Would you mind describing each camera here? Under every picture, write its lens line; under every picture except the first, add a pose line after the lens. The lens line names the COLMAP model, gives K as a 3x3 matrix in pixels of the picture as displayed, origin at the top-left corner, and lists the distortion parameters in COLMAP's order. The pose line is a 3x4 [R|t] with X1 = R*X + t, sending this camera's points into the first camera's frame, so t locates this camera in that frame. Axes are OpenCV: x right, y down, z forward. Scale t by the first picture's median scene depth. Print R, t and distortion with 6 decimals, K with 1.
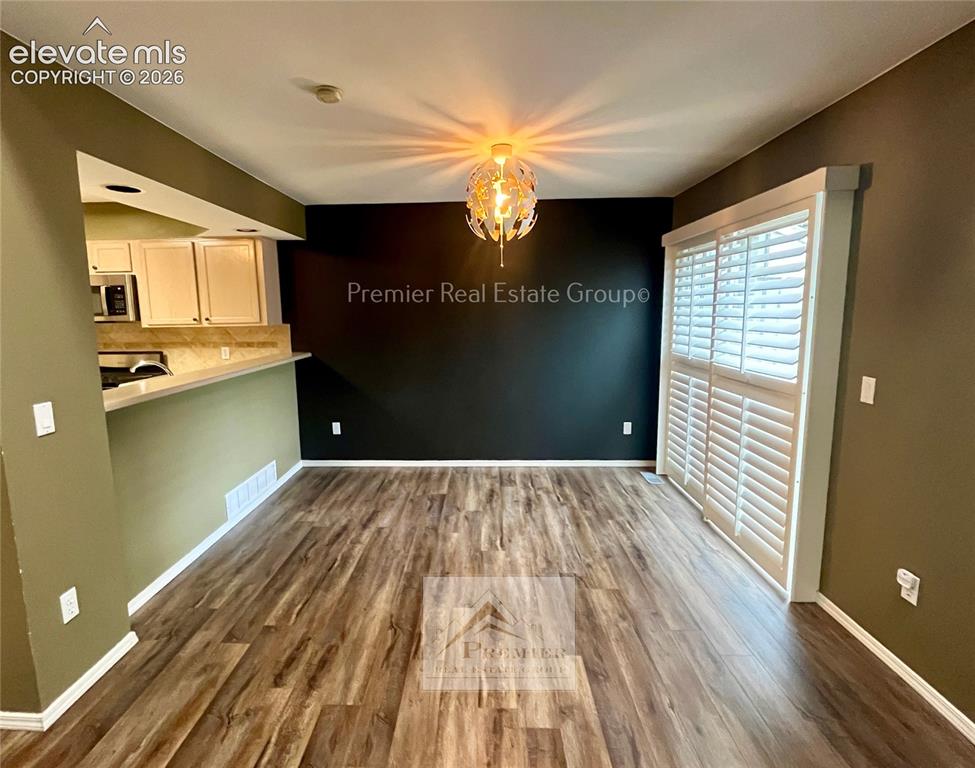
lens RADIAL K [[493.3, 0, 487.5], [0, 493.3, 384.0], [0, 0, 1]] dist [-0.000393, -0.000028]
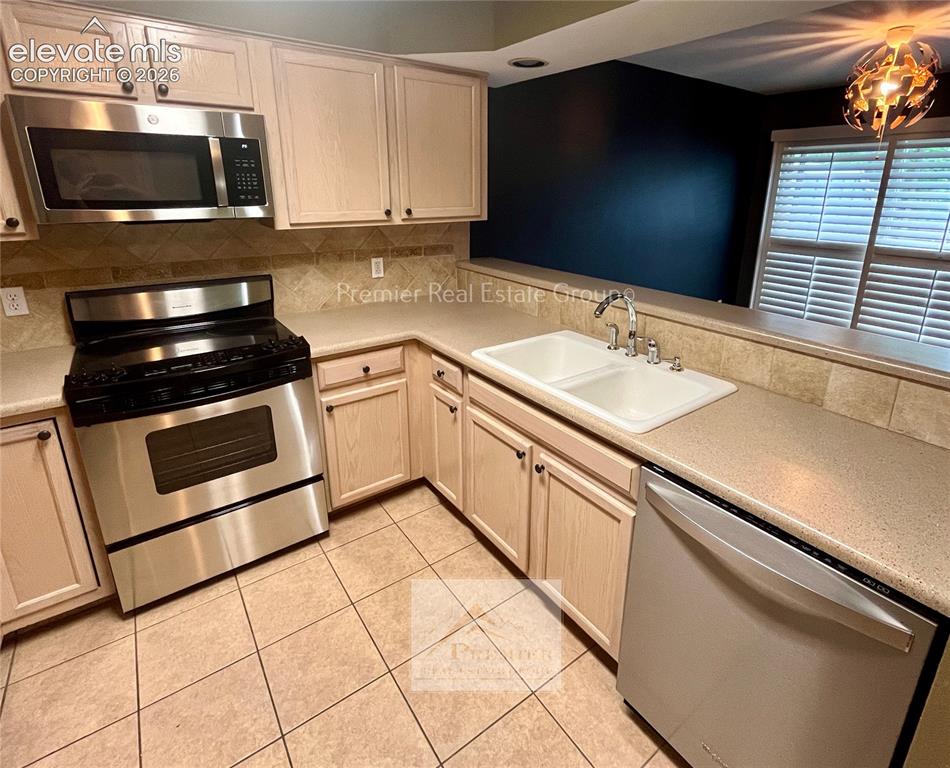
lens RADIAL K [[484.5, 0, 493.2], [0, 484.5, 329.0], [0, 0, 1]] dist [-0.001027, -0.000344]
pose [[0.777910, -0.158545, 0.608046, -0.793421], [0.073096, 0.983909, 0.163033, -0.075416], [-0.624110, -0.082379, 0.776981, 0.450532]]
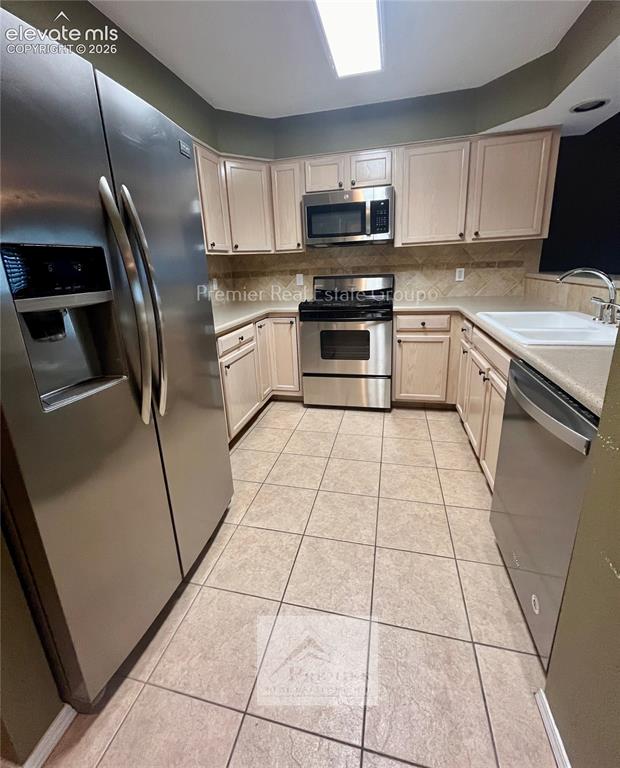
lens RADIAL K [[340.9, 0, 310.7], [0, 340.9, 360.2], [0, 0, 1]] dist [-0.000628, -0.000066]
pose [[0.980083, 0.023864, -0.197148, -0.682427], [0.001253, 0.991991, 0.126306, 0.018115], [0.198583, -0.124037, 0.972203, 0.280563]]
